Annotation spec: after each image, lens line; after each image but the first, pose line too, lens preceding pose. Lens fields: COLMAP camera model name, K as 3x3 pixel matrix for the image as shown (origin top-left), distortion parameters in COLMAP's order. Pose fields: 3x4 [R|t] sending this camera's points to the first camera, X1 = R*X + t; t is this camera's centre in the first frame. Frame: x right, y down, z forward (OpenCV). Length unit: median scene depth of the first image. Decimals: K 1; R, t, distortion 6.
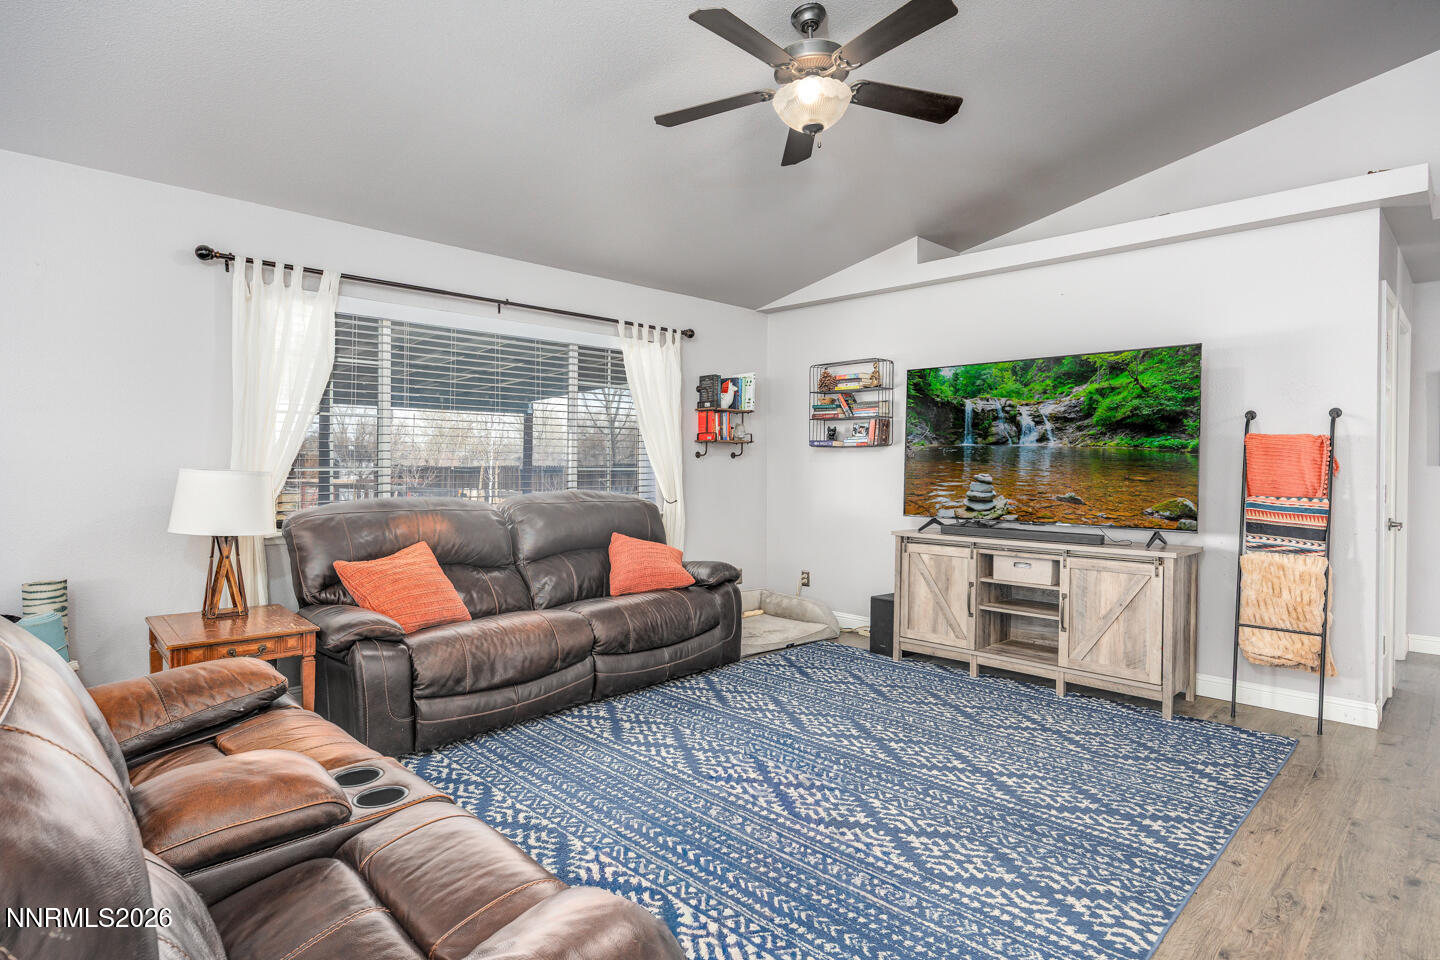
lens RADIAL K [[757.3, 0, 720.0], [0, 757.3, 480.0], [0, 0, 1]] dist [-0.007835, -0.000813]
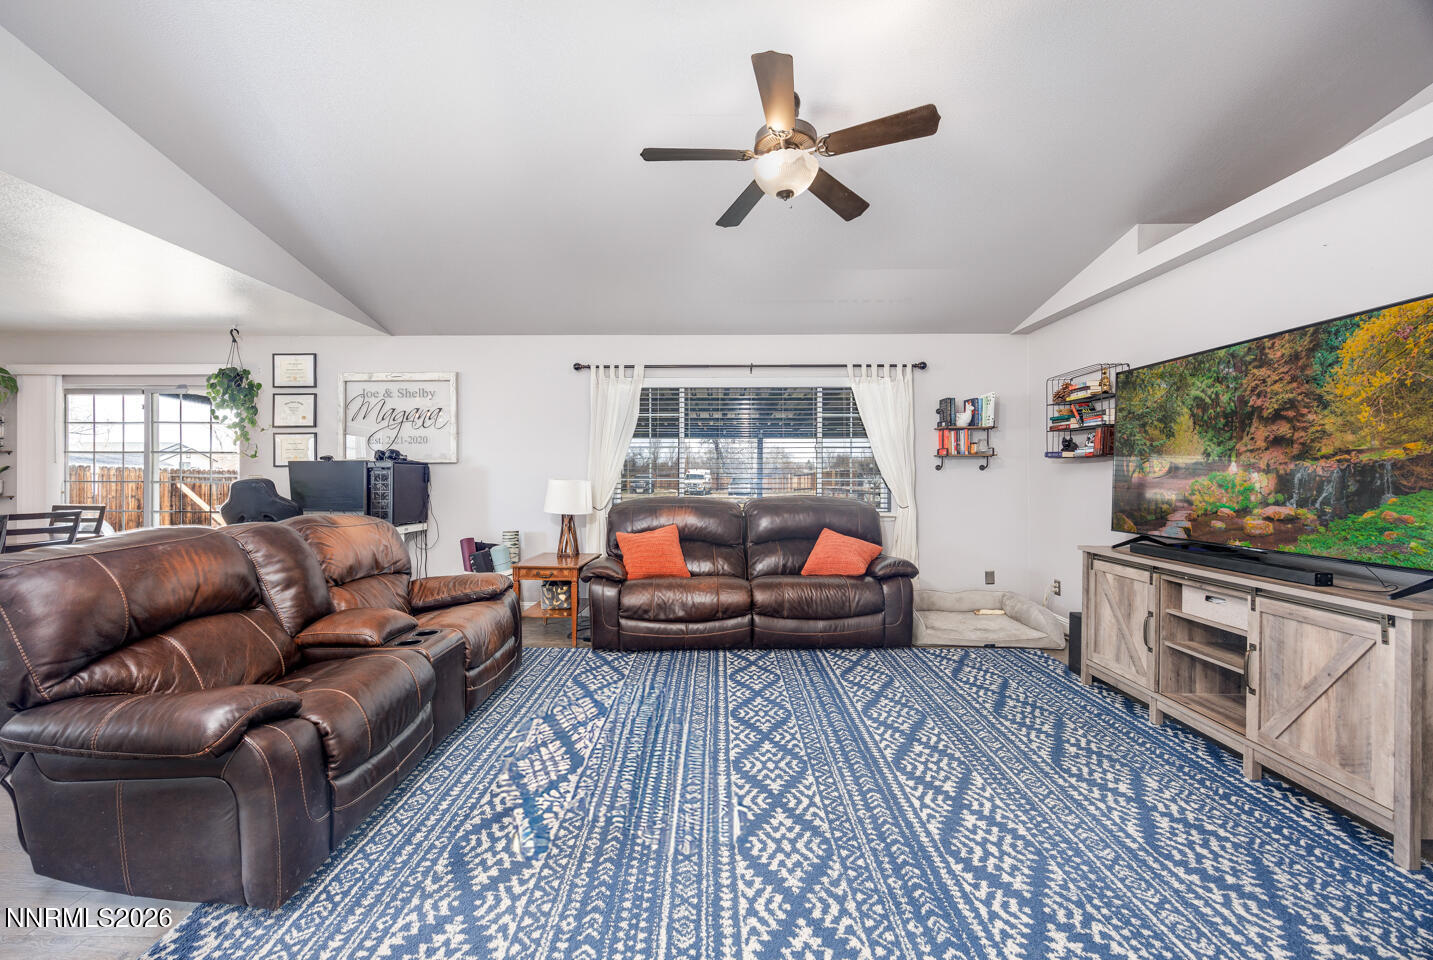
lens RADIAL K [[550.5, 0, 713.1], [0, 550.5, 478.3], [0, 0, 1]] dist [-0.002532, -0.000335]
pose [[0.702072, 0.000016, -0.712106, 0.488480], [-0.012259, 0.999852, -0.012063, -0.003371], [0.712001, 0.017199, 0.701968, 0.233363]]
